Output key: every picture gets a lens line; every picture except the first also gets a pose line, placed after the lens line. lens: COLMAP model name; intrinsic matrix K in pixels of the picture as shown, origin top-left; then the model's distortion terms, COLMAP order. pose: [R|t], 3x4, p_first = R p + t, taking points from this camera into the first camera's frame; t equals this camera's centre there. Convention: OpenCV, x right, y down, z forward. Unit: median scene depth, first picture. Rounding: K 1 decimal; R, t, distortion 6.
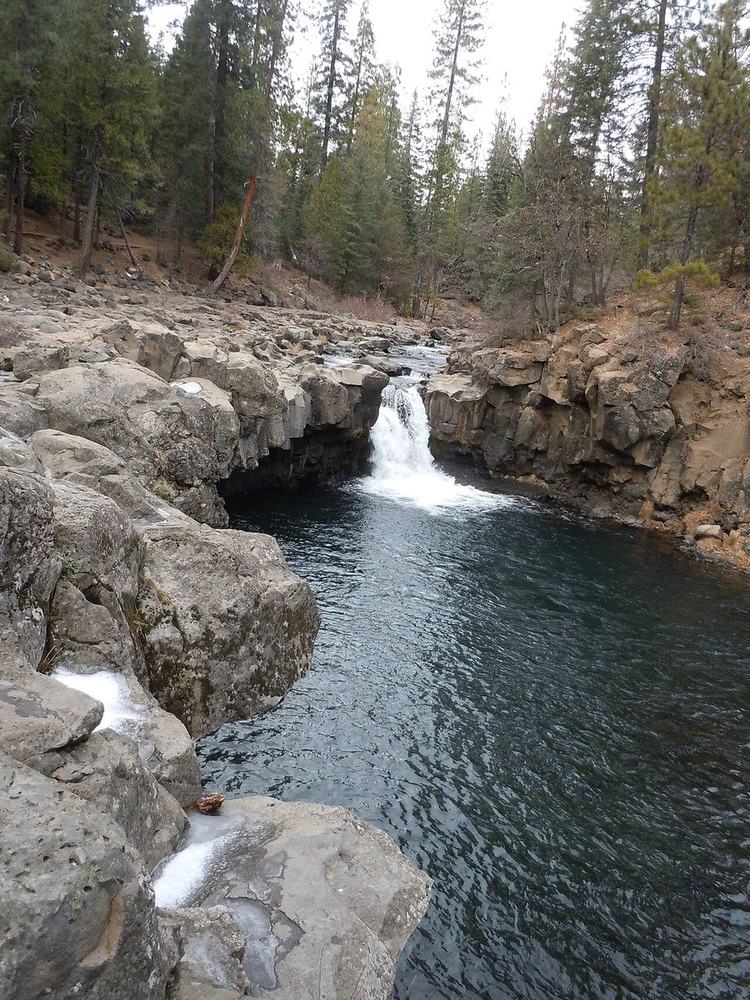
lens RADIAL K [[860.5, 0, 375.0], [0, 860.5, 500.0], [0, 0, 1]] dist [0.000337, -0.004318]
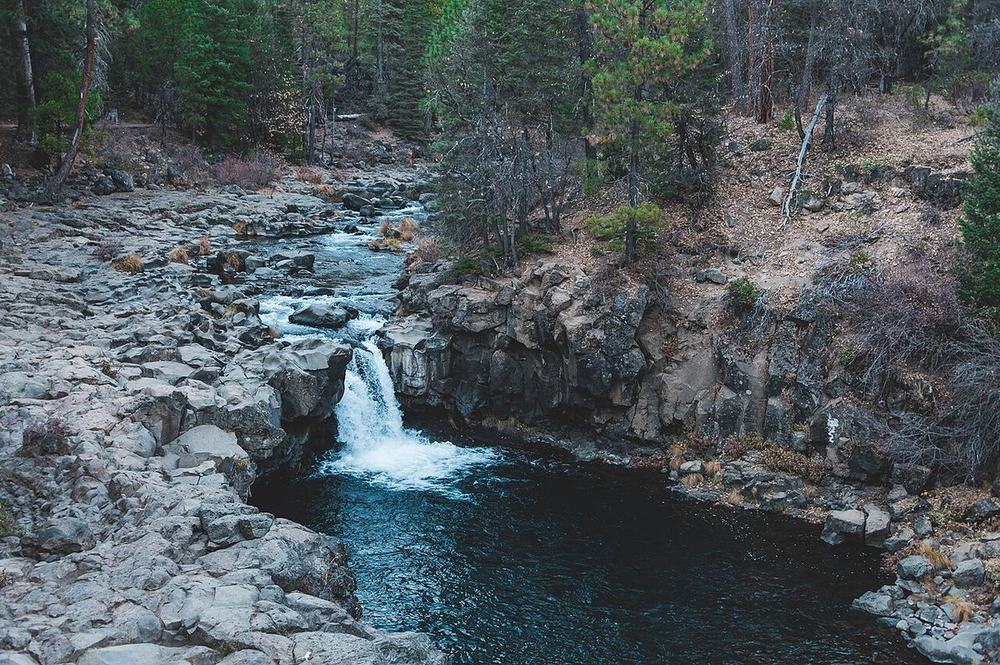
lens RADIAL K [[1272.3, 0, 500.0], [0, 1272.3, 332.5], [0, 0, 1]] dist [0.105277, -0.013112]
pose [[0.972967, -0.134254, 0.187913, -0.086684], [0.138773, 0.990263, -0.011040, -0.123742], [-0.184601, 0.036819, 0.982124, -0.409287]]
